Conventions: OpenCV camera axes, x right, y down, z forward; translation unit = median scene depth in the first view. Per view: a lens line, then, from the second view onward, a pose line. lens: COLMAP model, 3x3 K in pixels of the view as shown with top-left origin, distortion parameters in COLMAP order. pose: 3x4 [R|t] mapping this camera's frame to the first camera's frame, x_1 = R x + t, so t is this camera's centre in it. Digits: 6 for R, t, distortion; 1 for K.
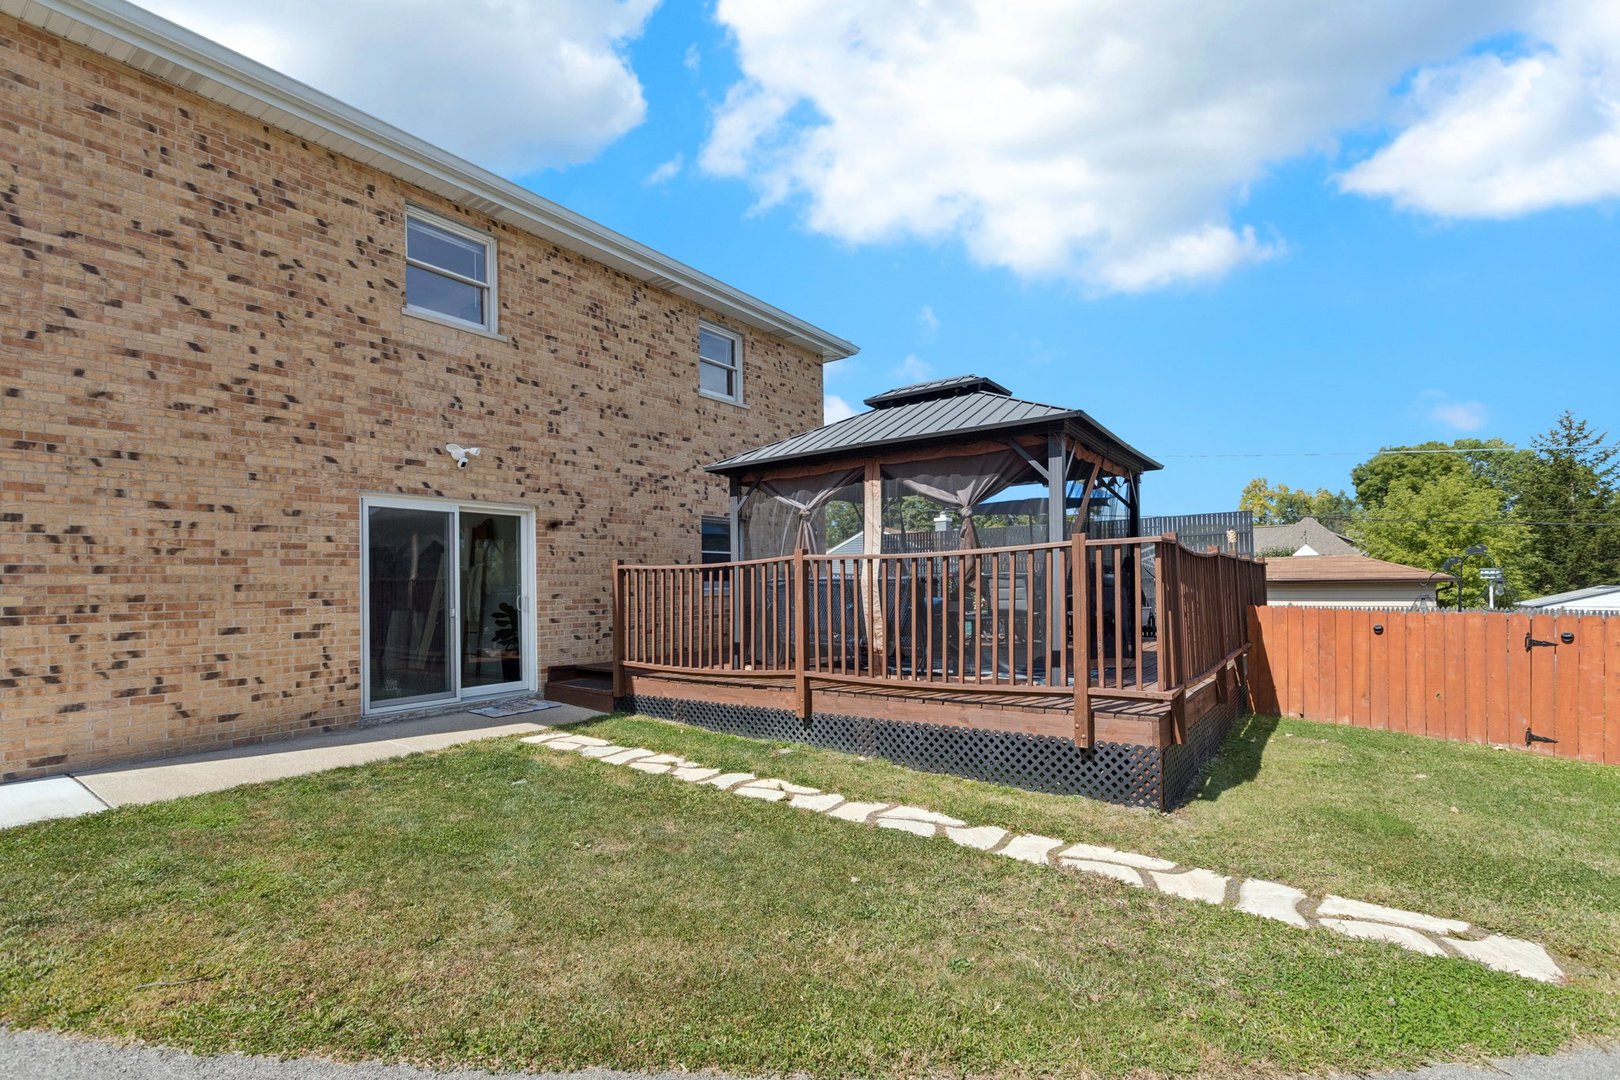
lens RADIAL K [[750.1, 0, 805.4], [0, 750.1, 581.5], [0, 0, 1]] dist [0.000157, 0.000962]
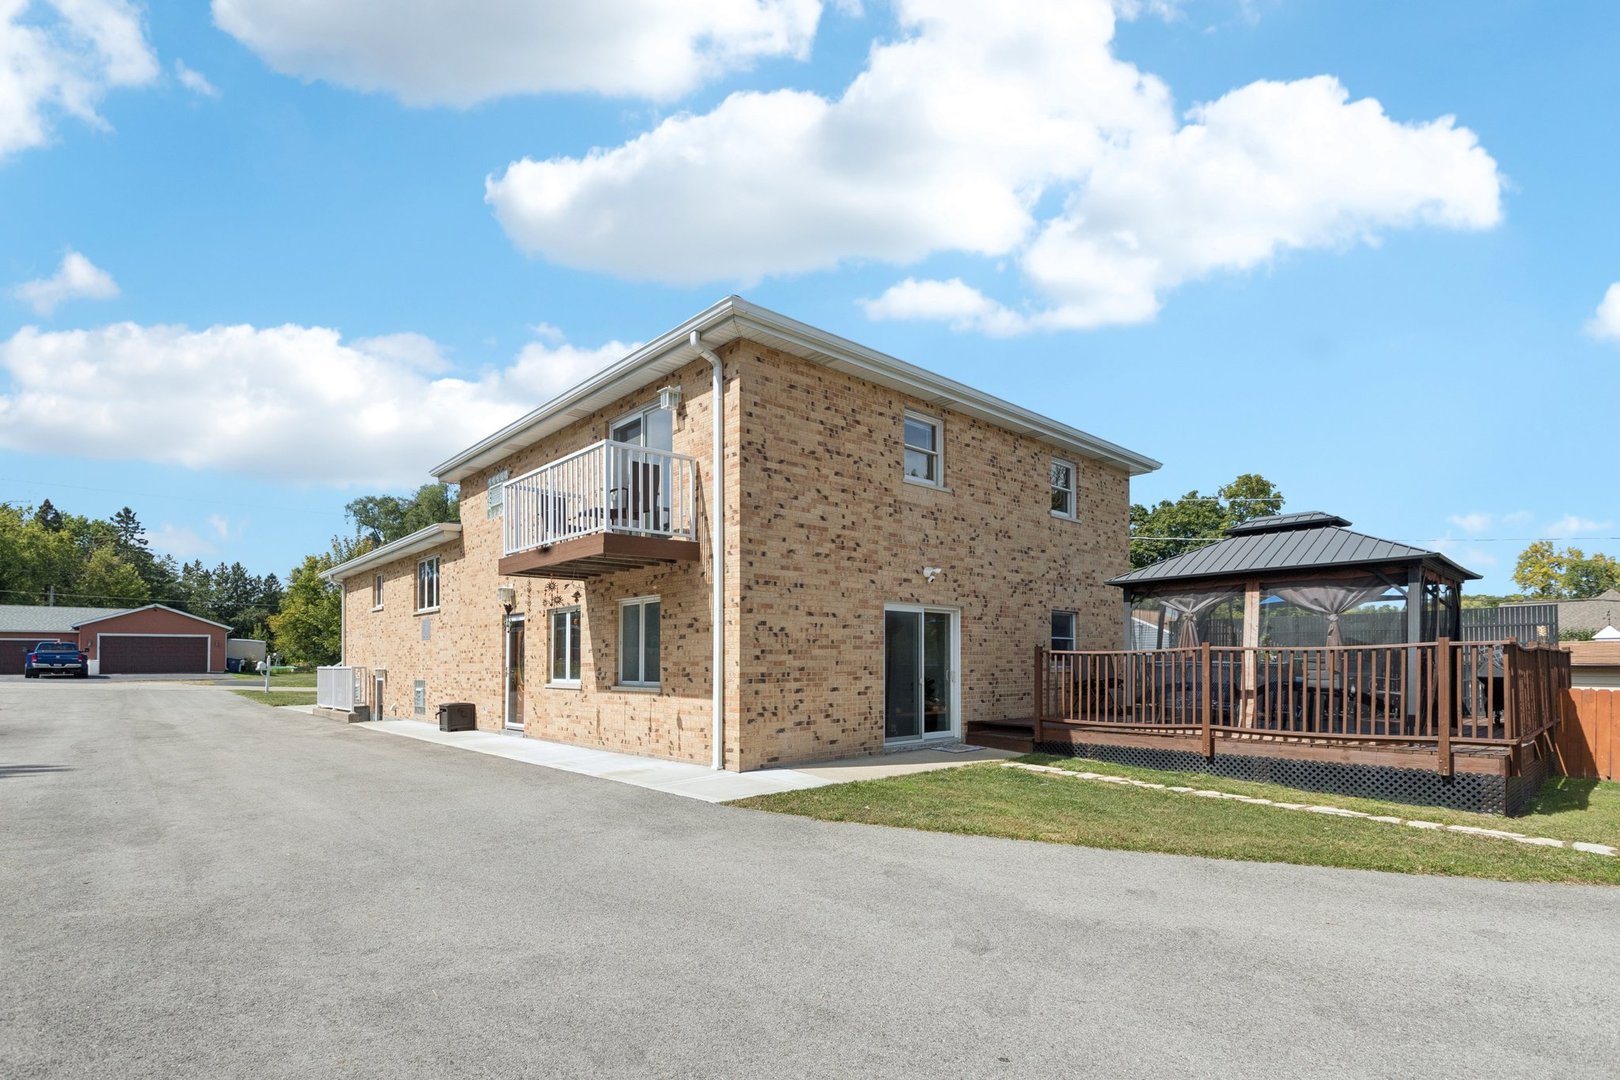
lens RADIAL K [[789.7, 0, 796.0], [0, 789.7, 656.7], [0, 0, 1]] dist [0.000459, 0.000000]
pose [[0.978029, 0.012114, -0.208117, -0.443938], [-0.012237, 0.999925, 0.000692, -0.004996], [0.208109, 0.001870, 0.978104, -0.640898]]
